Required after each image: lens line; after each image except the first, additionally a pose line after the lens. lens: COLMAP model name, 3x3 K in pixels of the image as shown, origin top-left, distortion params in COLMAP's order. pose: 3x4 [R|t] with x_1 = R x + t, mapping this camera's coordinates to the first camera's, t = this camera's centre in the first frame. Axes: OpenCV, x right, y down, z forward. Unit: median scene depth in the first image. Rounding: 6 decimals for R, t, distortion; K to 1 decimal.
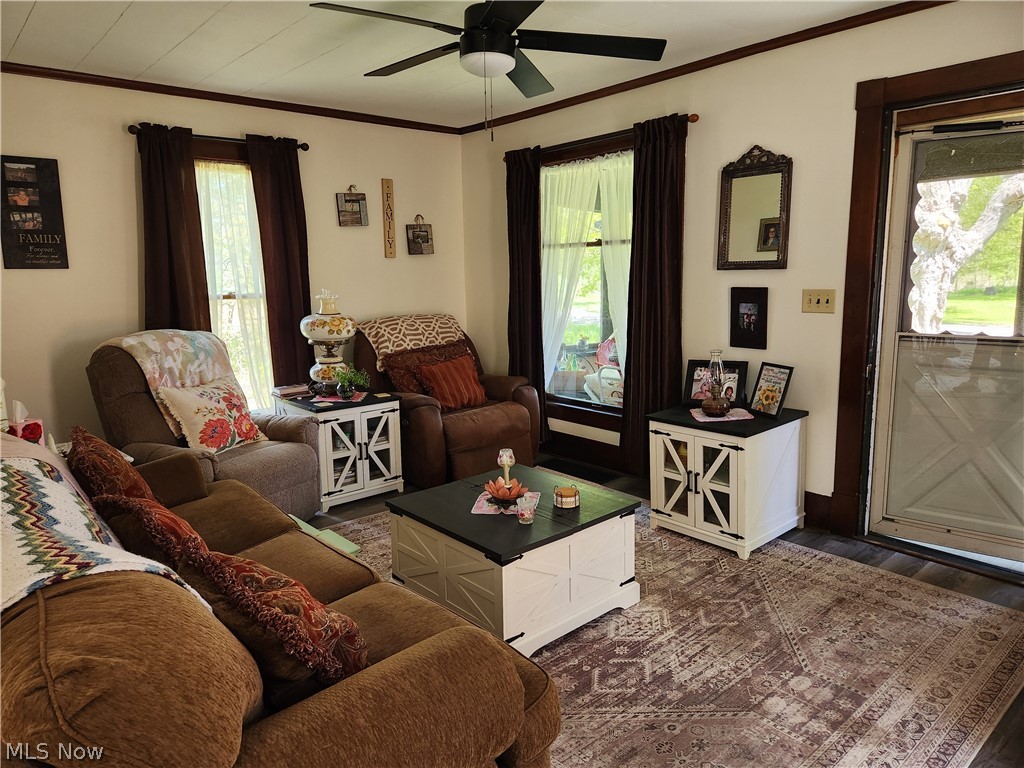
lens RADIAL K [[679.0, 0, 508.3], [0, 679.0, 378.1], [0, 0, 1]] dist [0.075186, -0.063339]
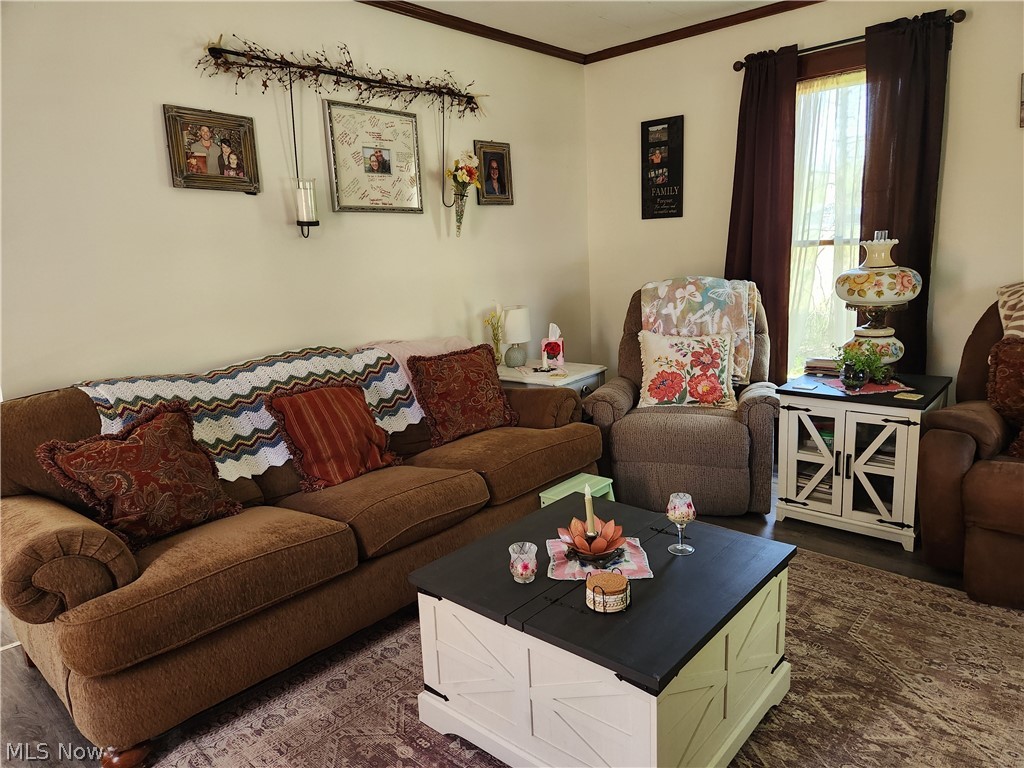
lens RADIAL K [[679.0, 0, 520.4], [0, 679.0, 385.6], [0, 0, 1]] dist [0.075186, -0.063339]
pose [[0.149790, 0.209334, -0.966303, 0.461282], [-0.123076, 0.973676, 0.191853, -0.077306], [0.981028, 0.090191, 0.171611, 0.613140]]
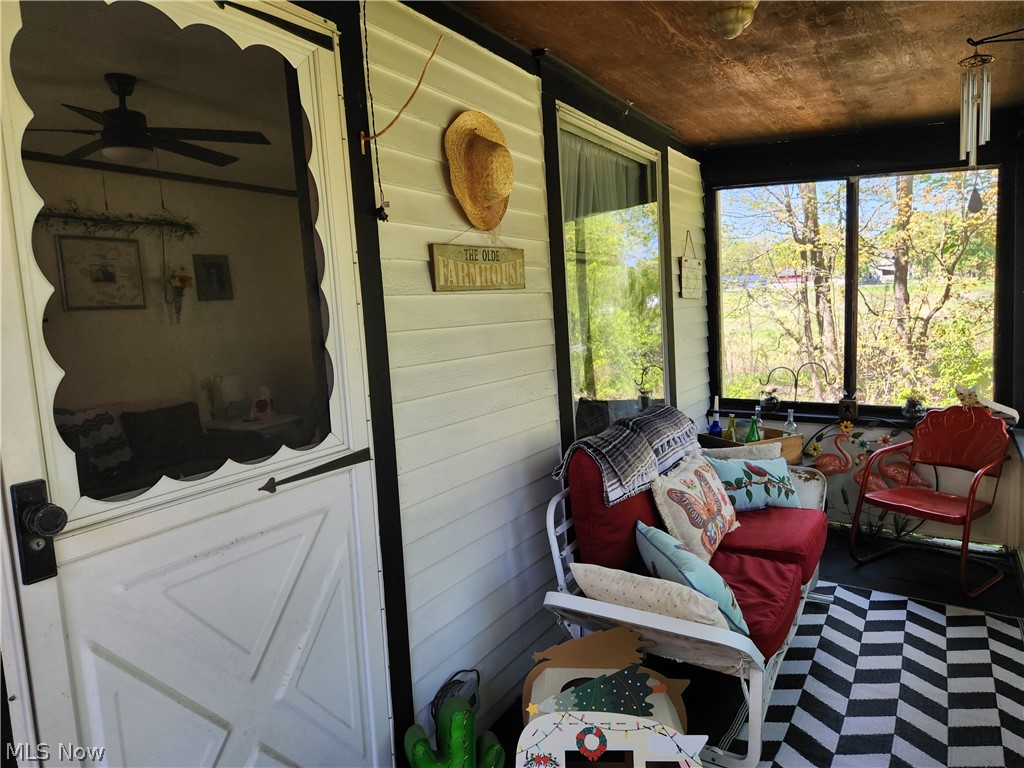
lens RADIAL K [[679.0, 0, 515.4], [0, 679.0, 382.3], [0, 0, 1]] dist [0.075186, -0.063339]
pose [[0.303407, 0.102425, -0.947340, 0.732701], [-0.101491, 0.992024, 0.074751, -0.114112], [0.947440, 0.073467, 0.311383, 0.768605]]
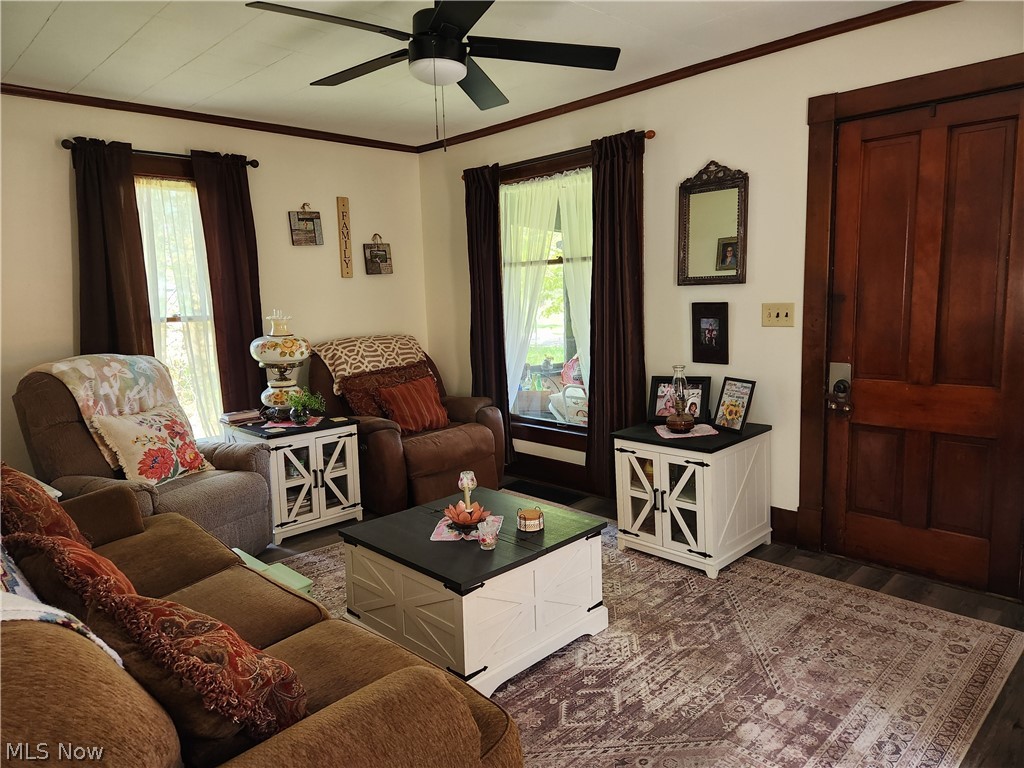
lens RADIAL K [[679.0, 0, 517.0], [0, 679.0, 380.0], [0, 0, 1]] dist [0.075186, -0.063339]
pose [[0.997995, -0.018120, 0.060640, 0.009358], [0.020038, 0.999313, -0.031173, 0.005585], [-0.060033, 0.032326, 0.997673, 0.028368]]
